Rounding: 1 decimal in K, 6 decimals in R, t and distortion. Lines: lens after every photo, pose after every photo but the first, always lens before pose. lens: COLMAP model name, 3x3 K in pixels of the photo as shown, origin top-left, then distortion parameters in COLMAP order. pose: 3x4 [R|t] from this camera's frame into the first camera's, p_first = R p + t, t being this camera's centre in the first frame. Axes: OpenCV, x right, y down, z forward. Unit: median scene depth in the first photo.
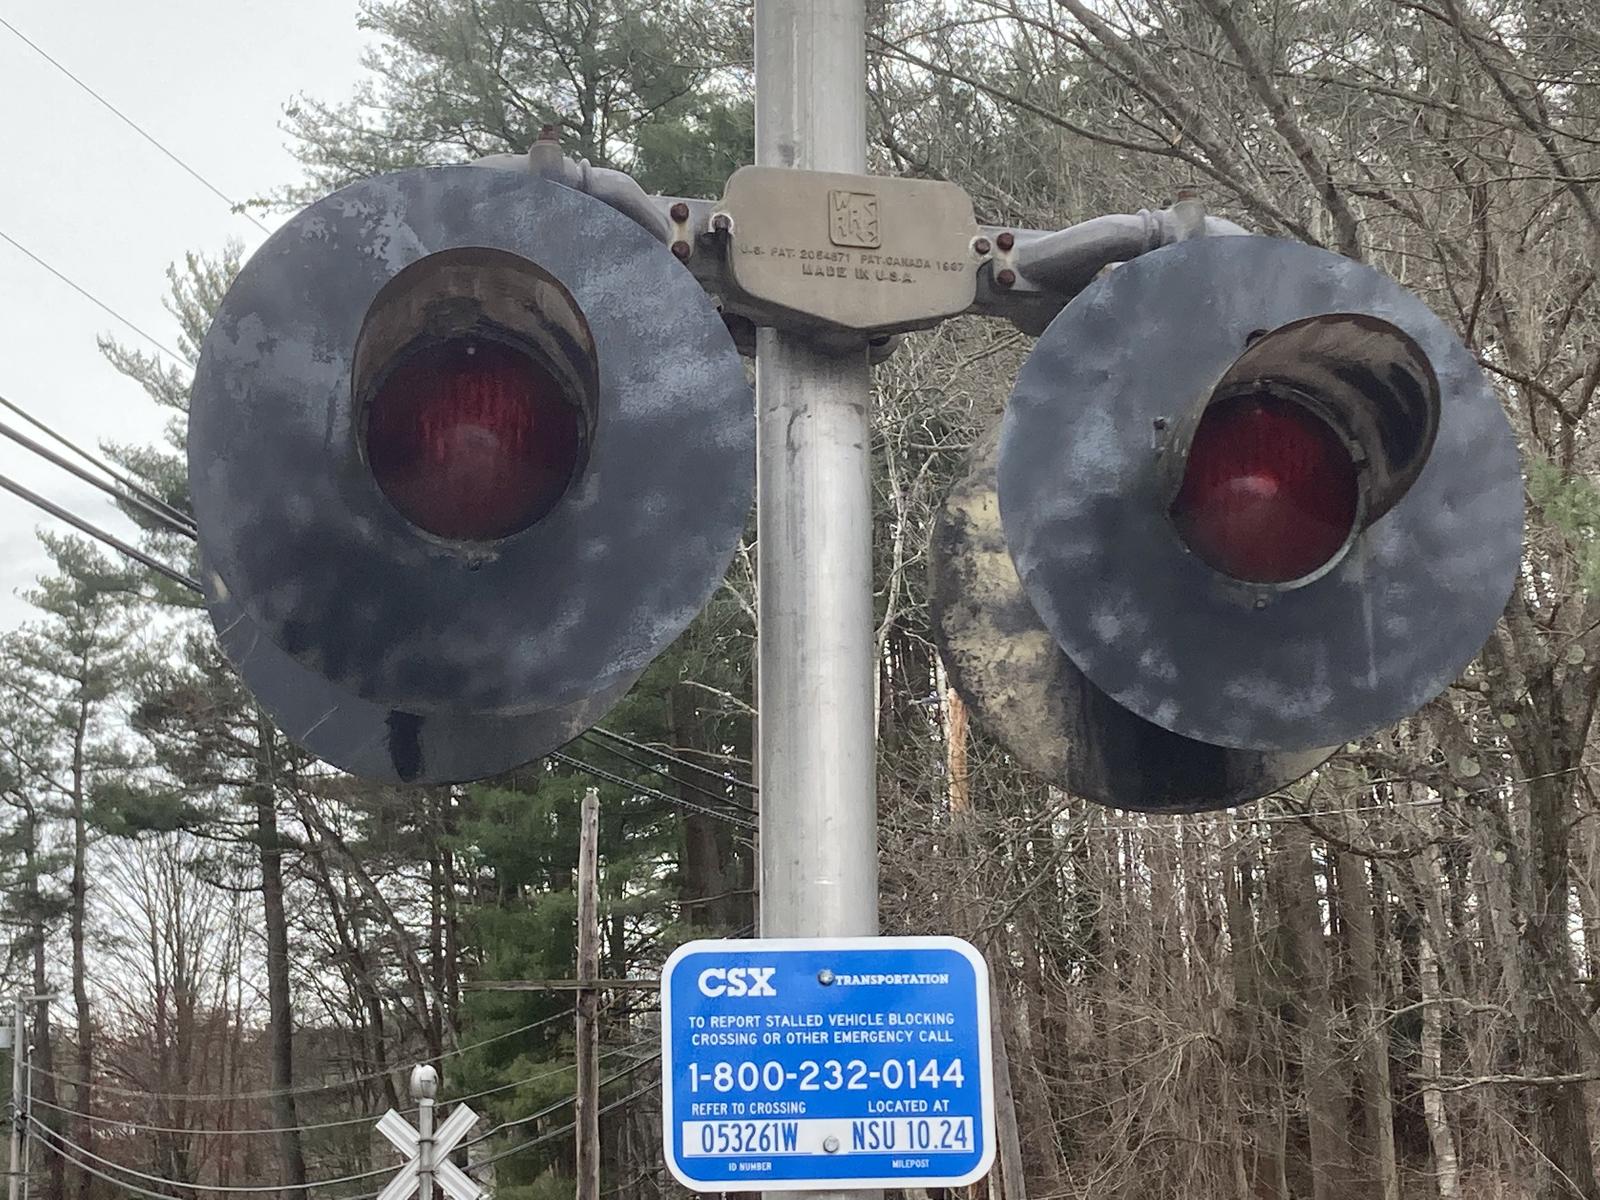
lens RADIAL K [[3111.7, 0, 773.2], [0, 3111.7, 600.9], [0, 0, 1]] dist [0.179818, -0.020393]
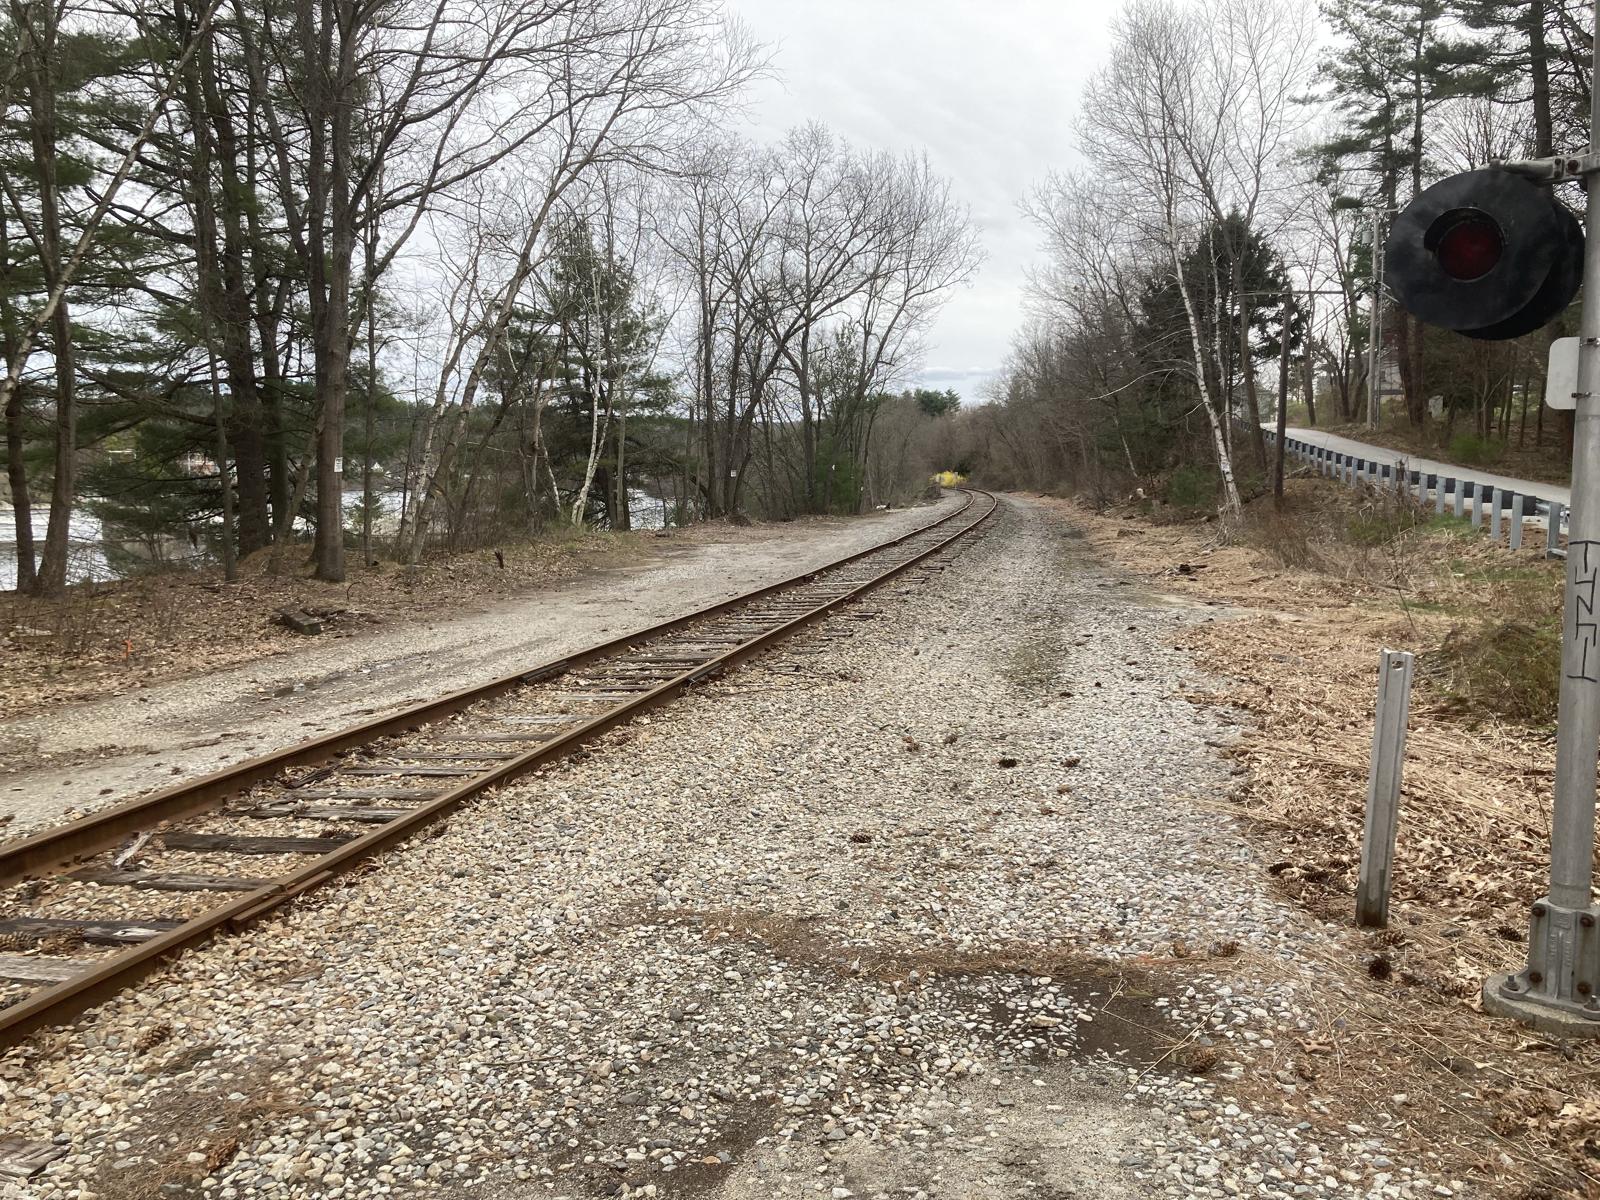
lens RADIAL K [[1299.6, 0, 795.2], [0, 1299.6, 612.1], [0, 0, 1]] dist [0.036982, -0.019876]
pose [[0.776225, 0.088572, -0.624203, -0.030667], [0.145750, 0.938051, 0.314352, 0.073784], [0.613377, -0.334986, 0.715229, 0.290872]]
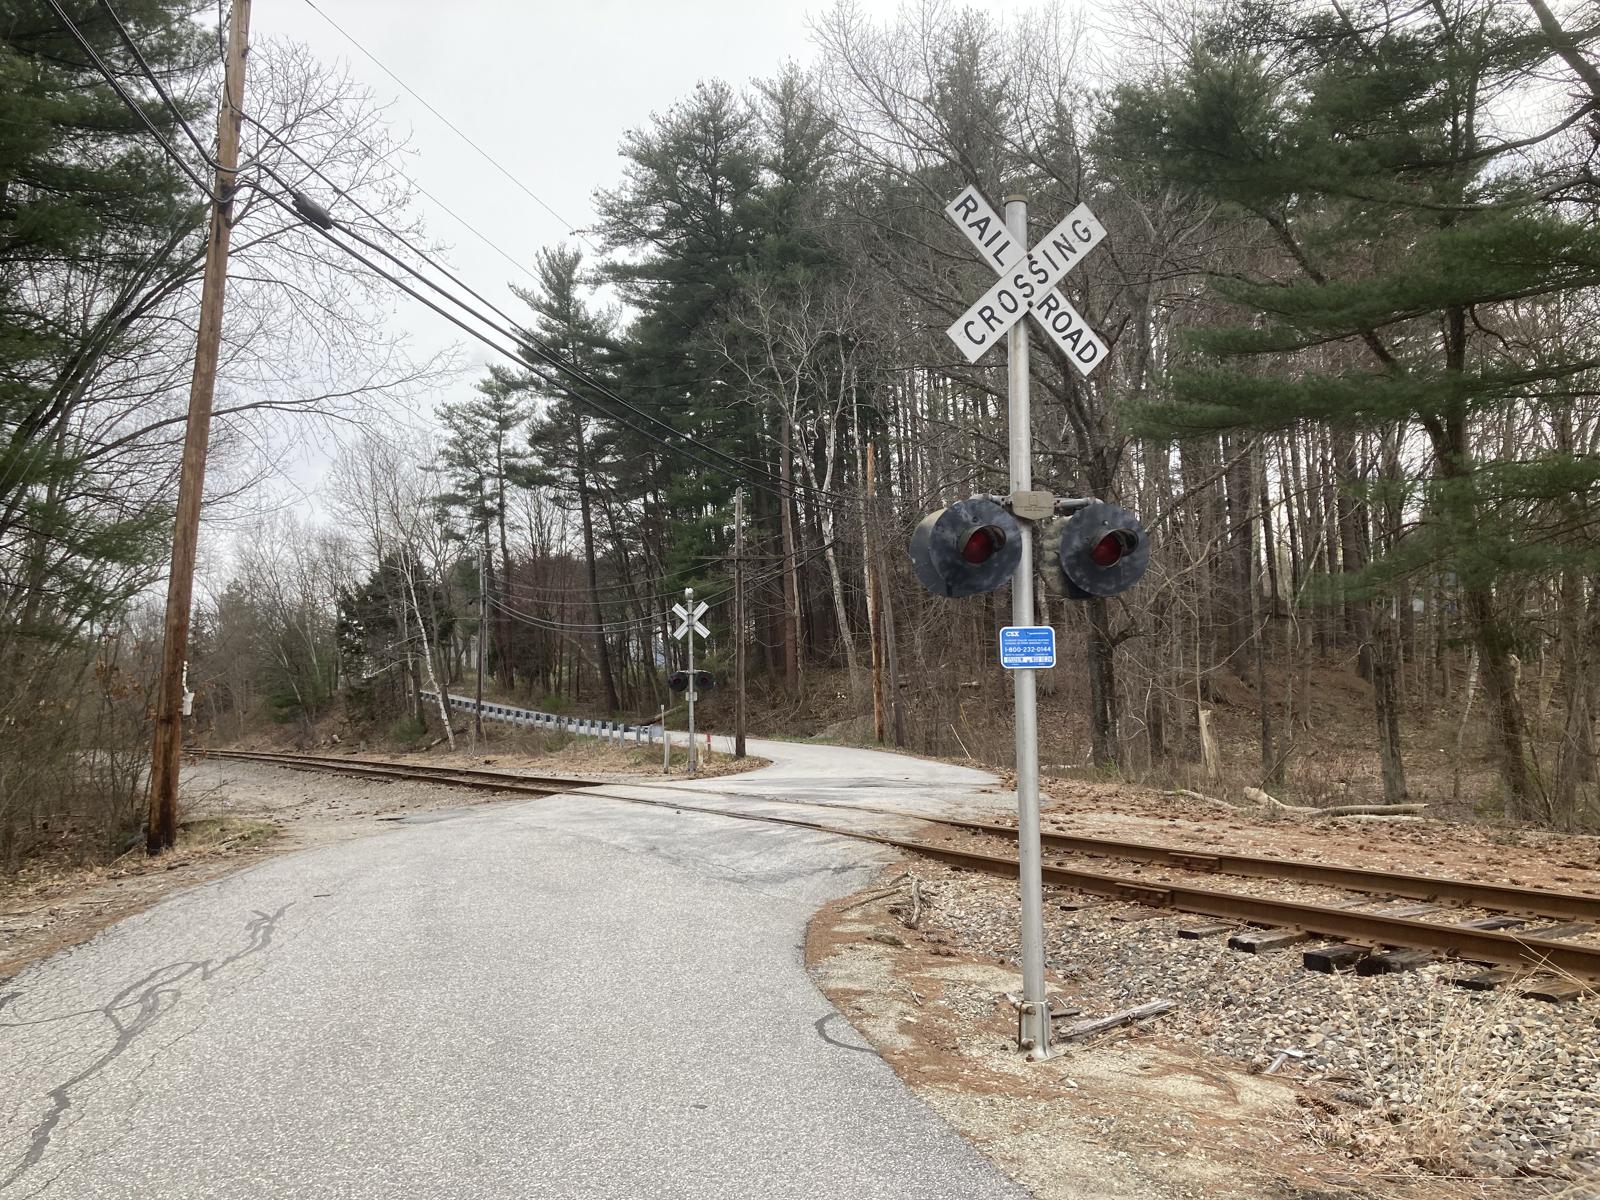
lens RADIAL K [[1299.6, 0, 795.2], [0, 1299.6, 612.1], [0, 0, 1]] dist [0.036982, -0.019876]
pose [[0.999677, 0.004065, 0.025090, -0.016852], [-0.008419, 0.984360, 0.175967, -0.012095], [-0.023982, -0.176121, 0.984076, -0.048841]]
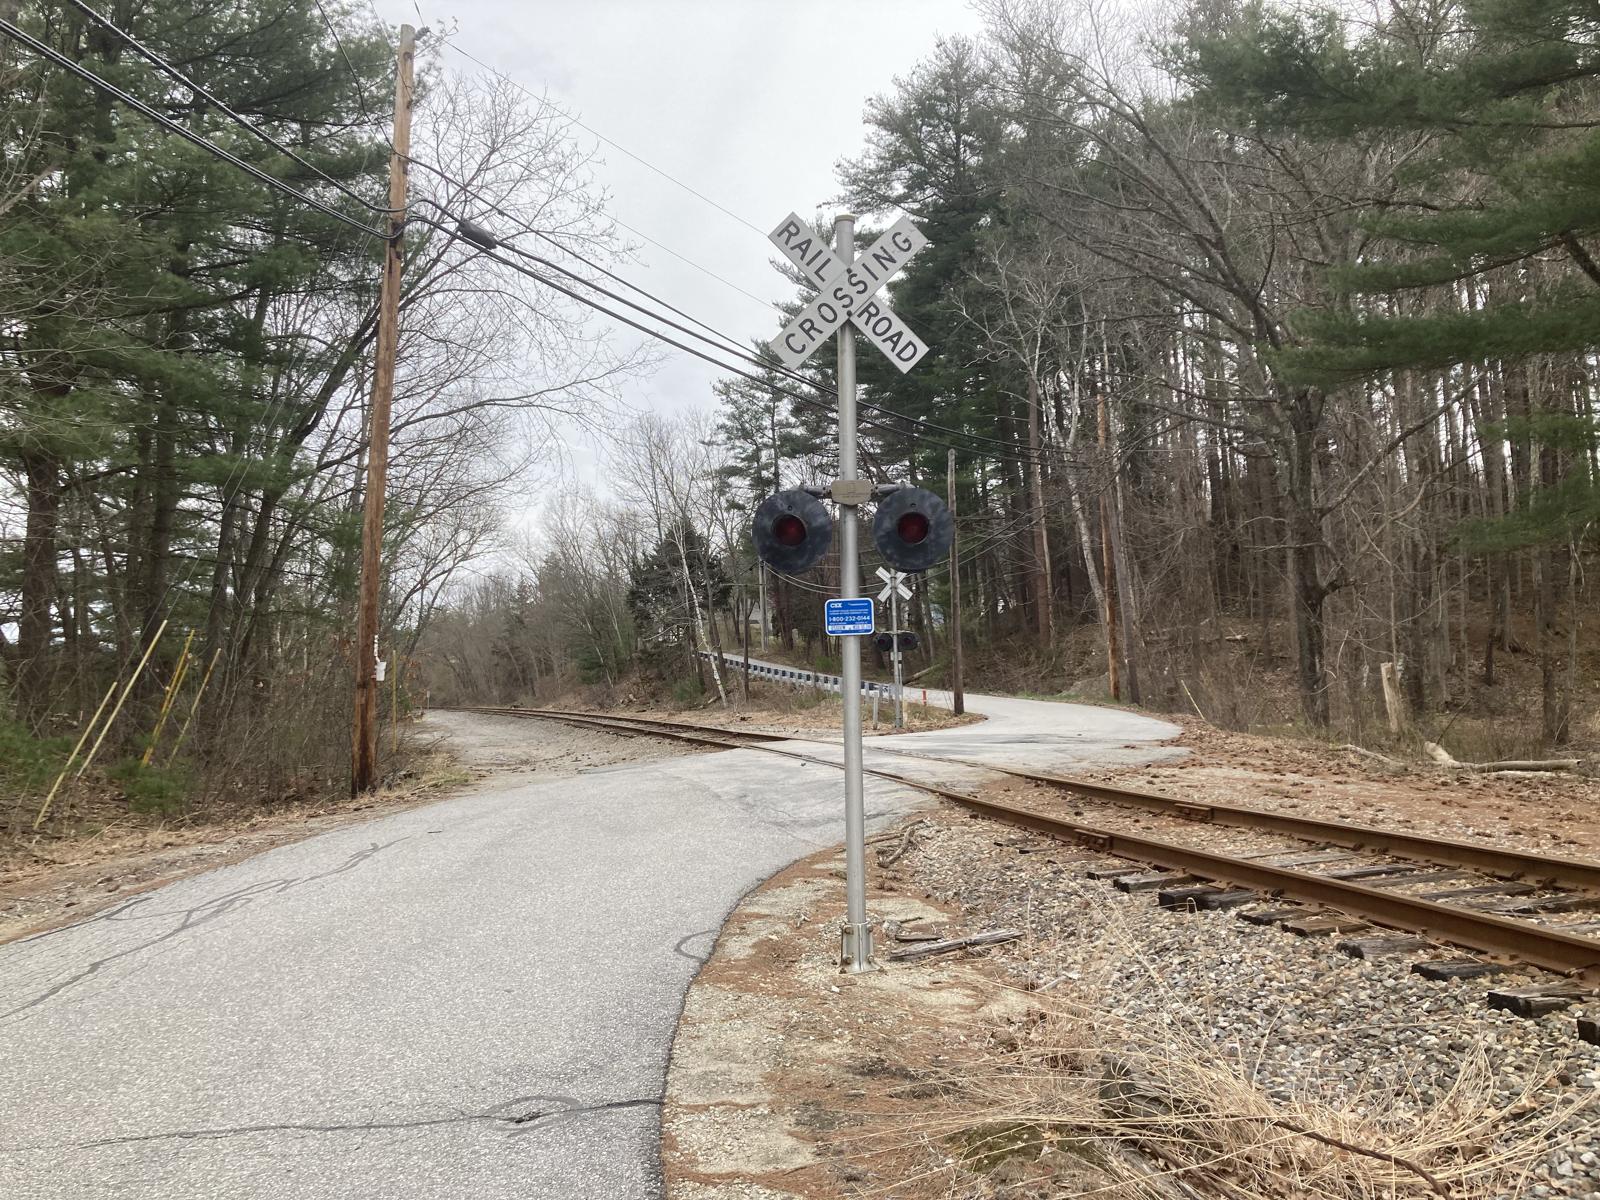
lens RADIAL K [[1286.6, 0, 795.4], [0, 1286.6, 608.9], [0, 0, 1]] dist [0.177684, -0.510570]
pose [[0.978288, -0.021259, -0.206158, 0.015861], [0.063154, 0.977996, 0.198837, -0.014983], [0.197395, -0.207540, 0.958104, -0.059066]]
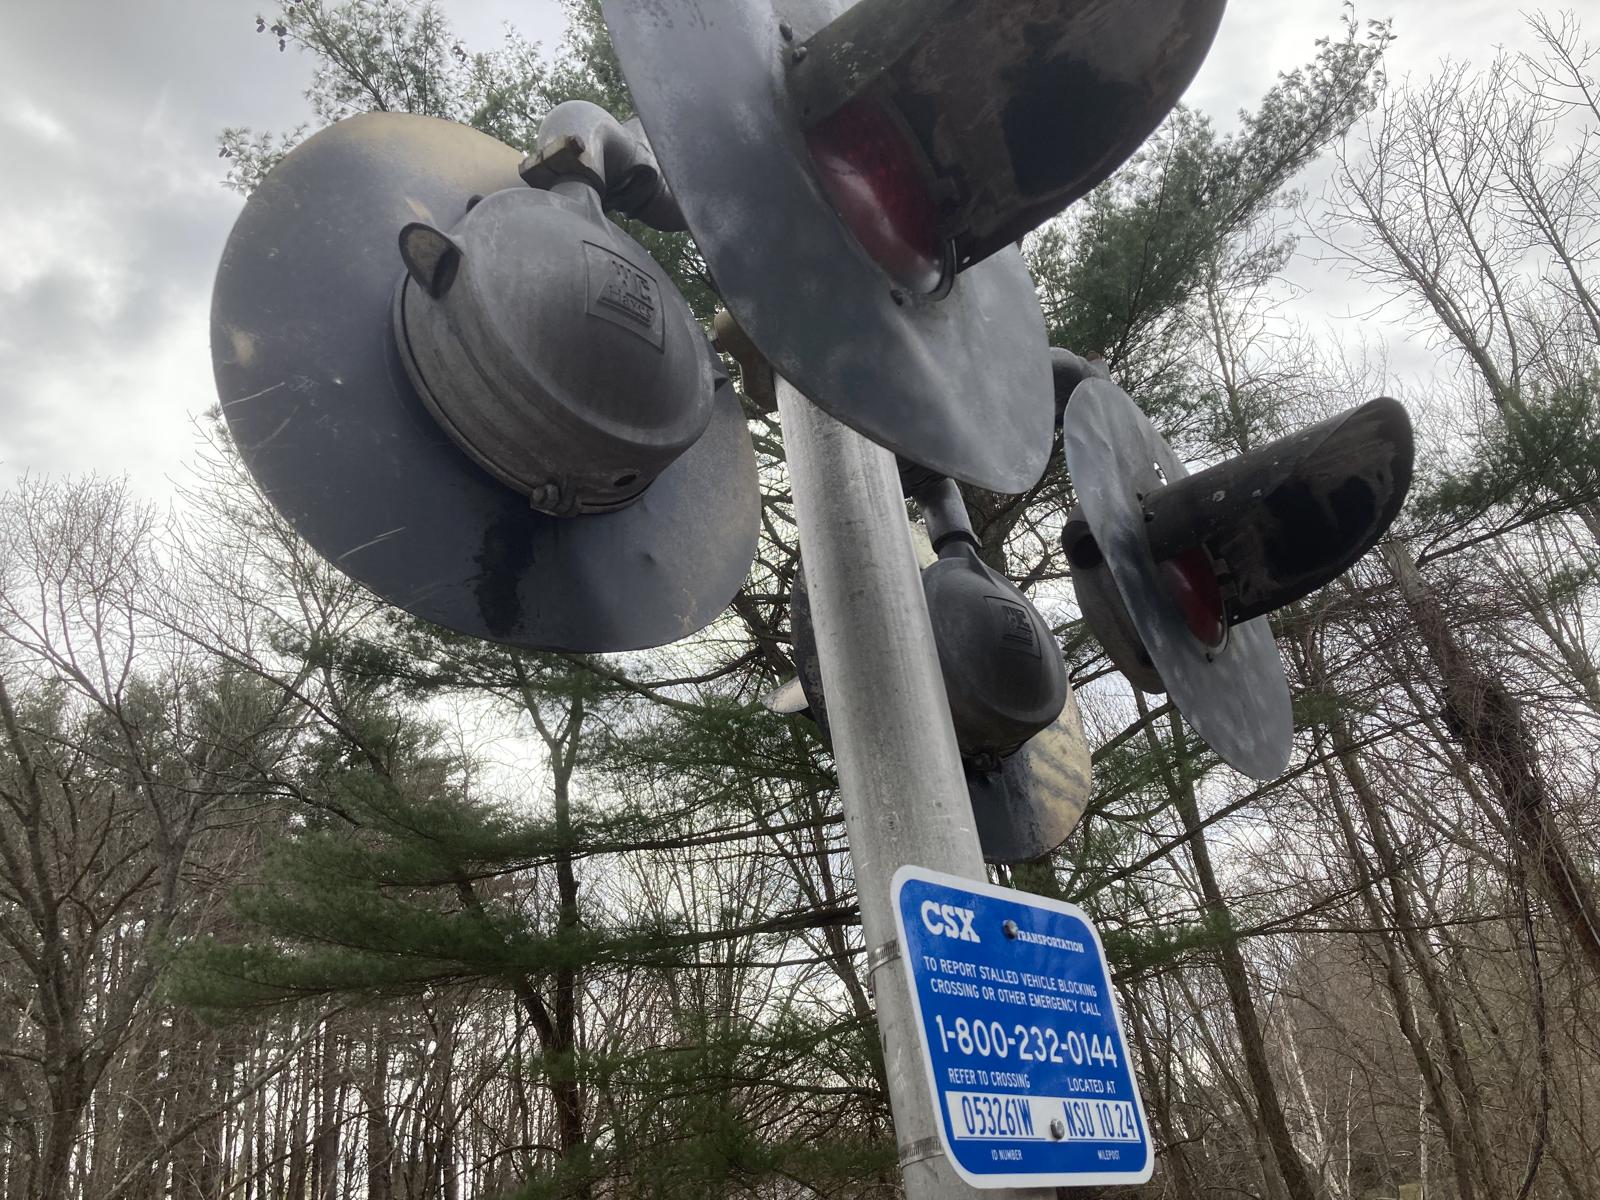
lens RADIAL K [[1299.6, 0, 795.2], [0, 1299.6, 612.1], [0, 0, 1]] dist [0.036982, -0.019876]
pose [[0.717173, 0.274490, 0.640561, -0.009892], [-0.056260, 0.938968, -0.339372, 0.005719], [-0.694621, 0.207350, 0.688845, 0.026841]]
